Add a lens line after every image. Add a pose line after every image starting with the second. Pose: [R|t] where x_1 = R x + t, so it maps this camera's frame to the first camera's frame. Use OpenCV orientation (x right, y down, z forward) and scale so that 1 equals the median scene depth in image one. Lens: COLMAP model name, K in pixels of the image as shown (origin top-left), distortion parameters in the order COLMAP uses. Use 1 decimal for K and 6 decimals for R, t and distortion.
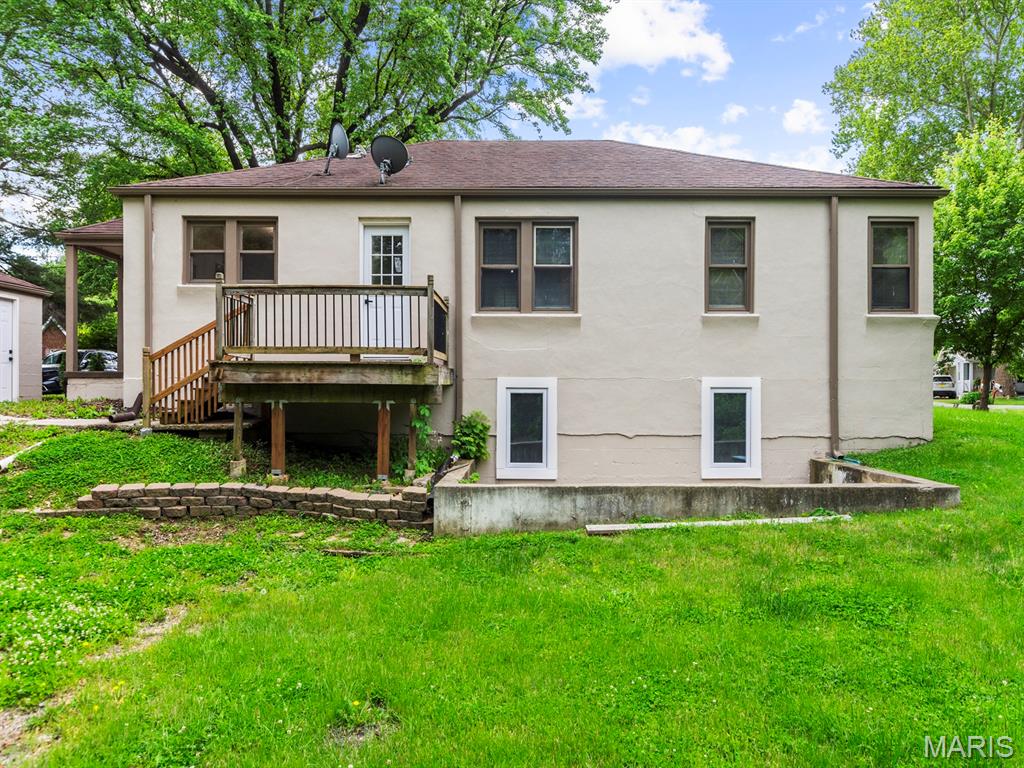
lens RADIAL K [[713.3, 0, 505.1], [0, 713.3, 392.1], [0, 0, 1]] dist [-0.004313, 0.000372]
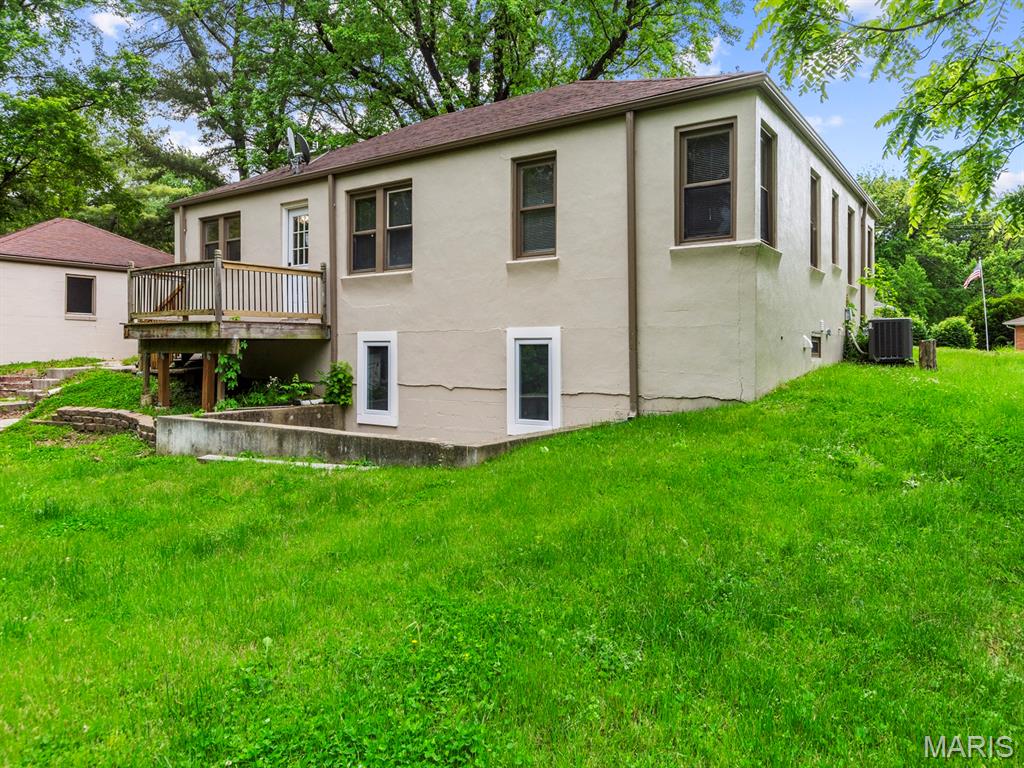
lens RADIAL K [[713.3, 0, 500.4], [0, 713.3, 354.0], [0, 0, 1]] dist [-0.004313, 0.000372]
pose [[0.819556, -0.001207, -0.572997, 0.812698], [0.000725, 0.999999, -0.001068, 0.014911], [0.572998, 0.000460, 0.819557, 0.213453]]
